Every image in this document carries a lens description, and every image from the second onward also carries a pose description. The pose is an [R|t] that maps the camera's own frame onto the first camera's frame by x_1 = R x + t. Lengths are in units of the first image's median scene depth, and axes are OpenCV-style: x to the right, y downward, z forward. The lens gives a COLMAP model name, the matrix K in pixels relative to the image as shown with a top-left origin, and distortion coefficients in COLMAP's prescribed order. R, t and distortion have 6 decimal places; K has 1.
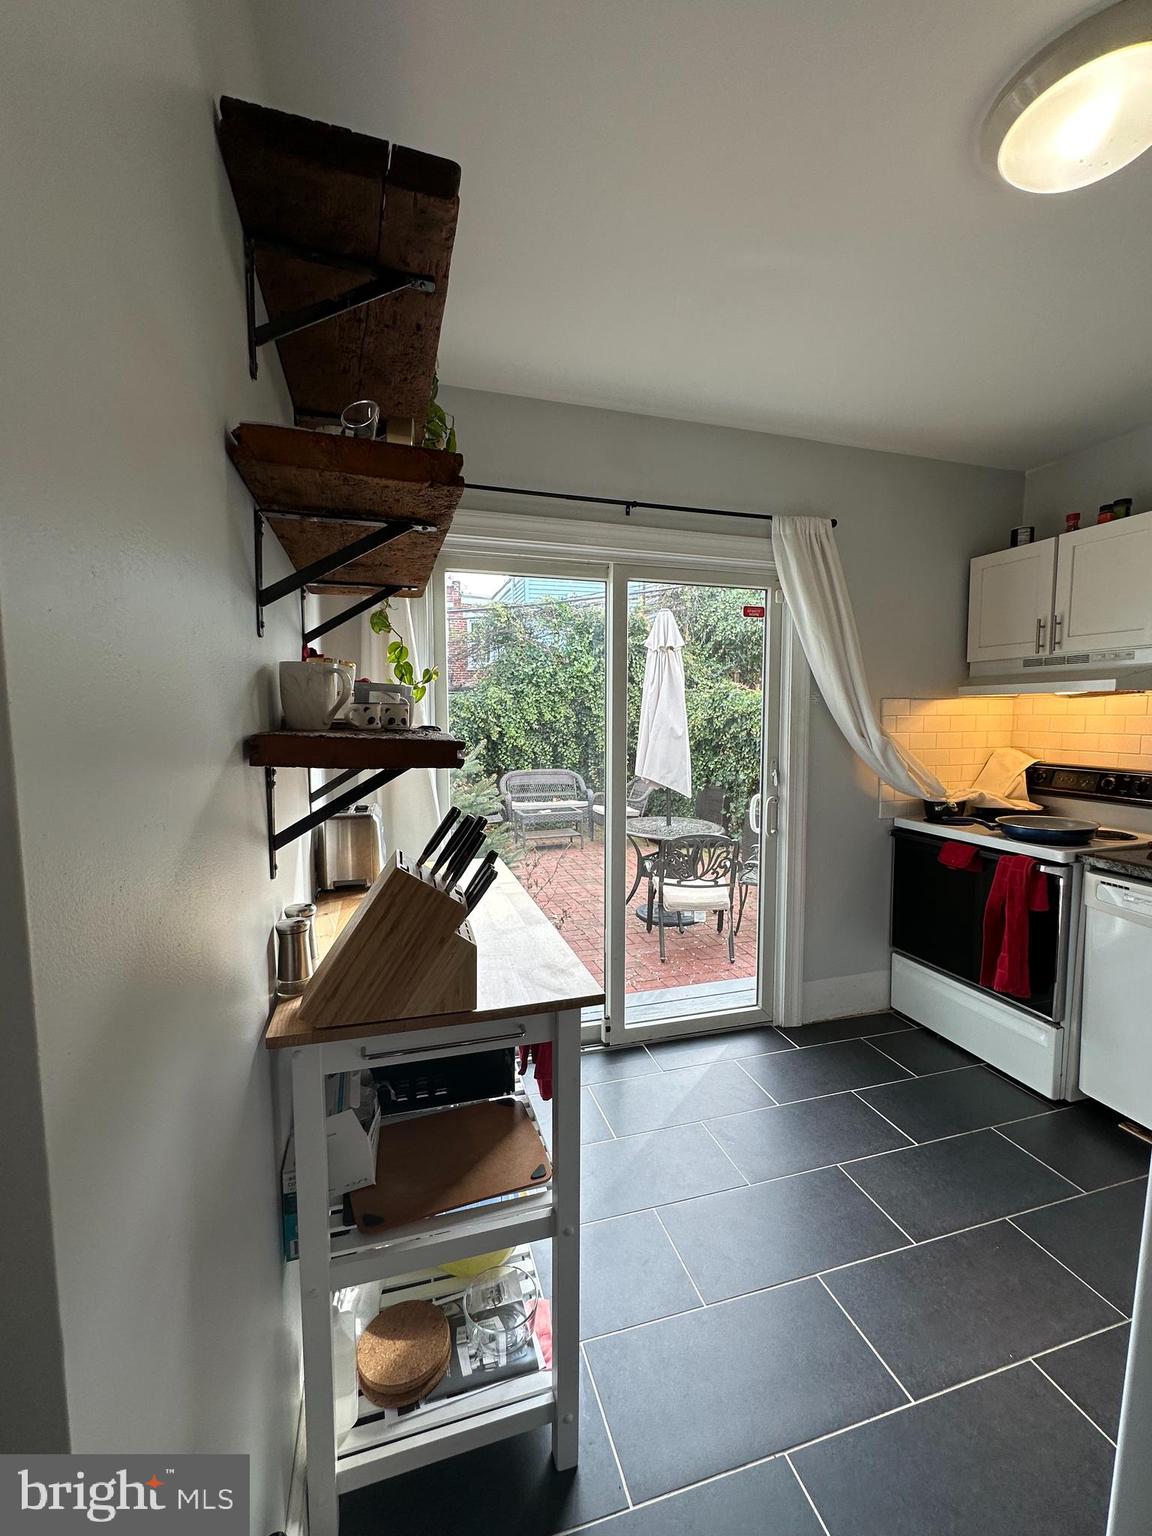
lens RADIAL K [[615.7, 0, 576.2], [0, 615.7, 764.1], [0, 0, 1]] dist [-0.002140, -0.000110]
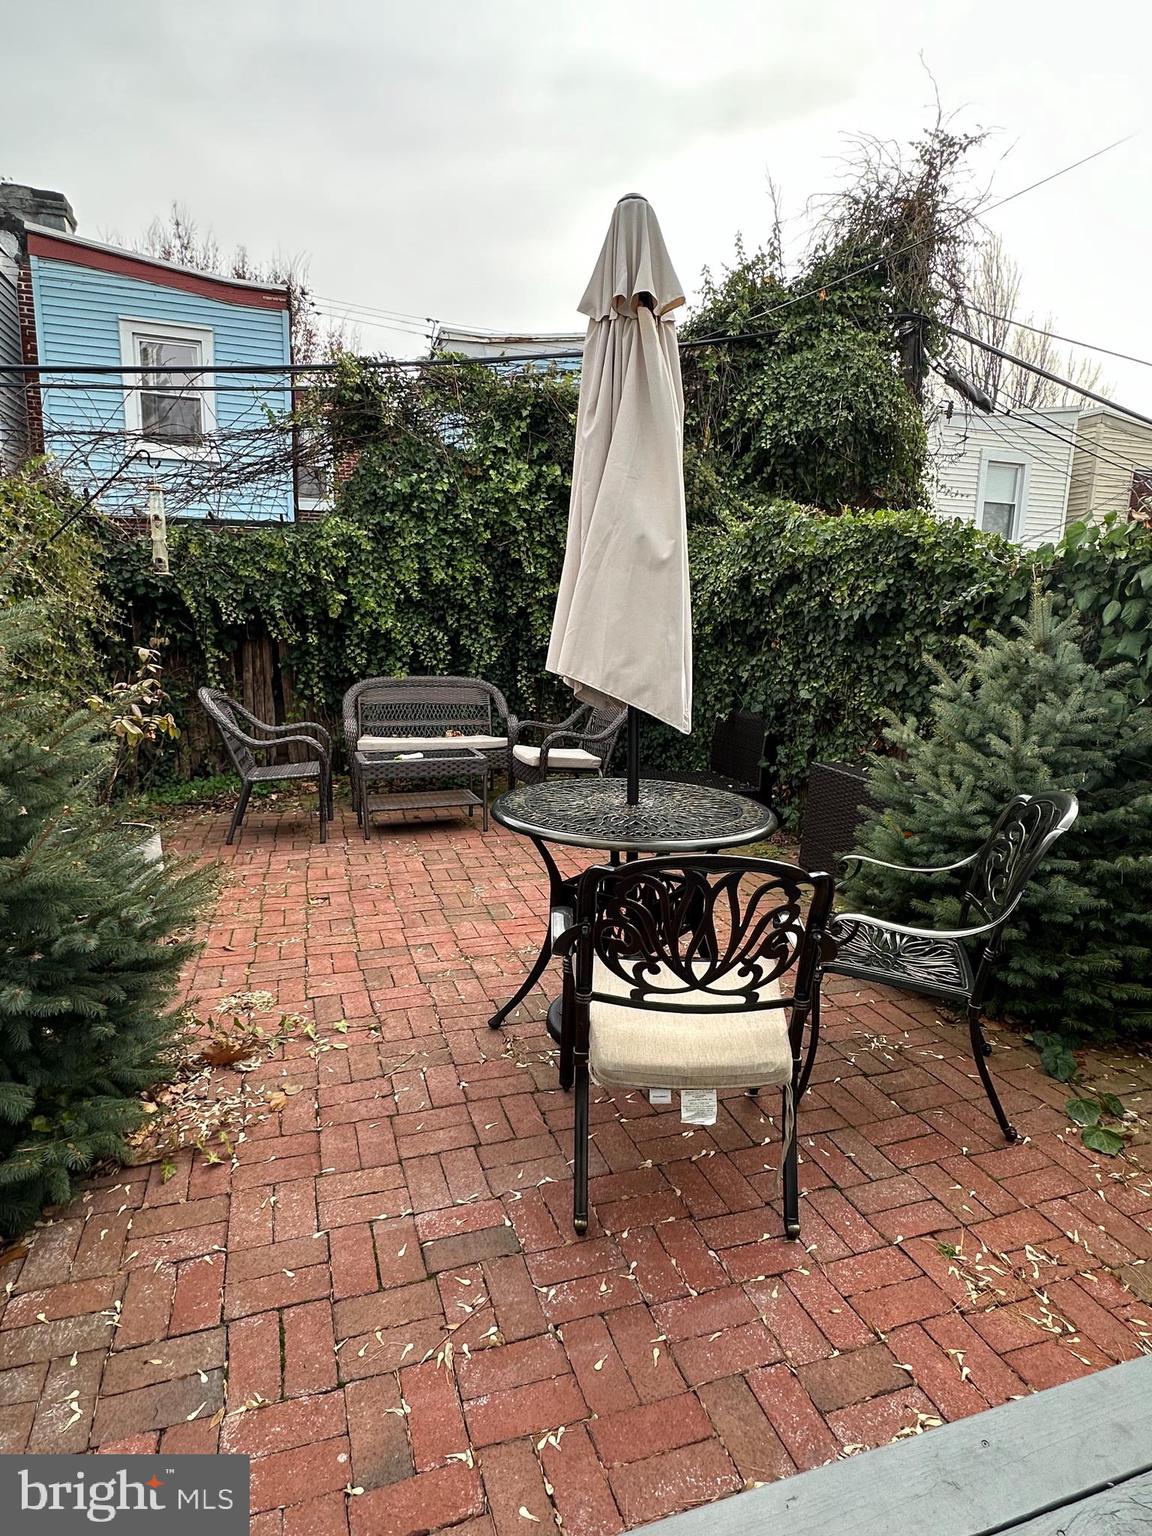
lens RADIAL K [[845.4, 0, 576.4], [0, 845.4, 764.4], [0, 0, 1]] dist [-0.002113, -0.000054]
pose [[0.999478, 0.017725, 0.027006, 0.064344], [-0.020129, 0.995600, 0.091518, 0.017229], [-0.025265, -0.092014, 0.995437, 0.303938]]
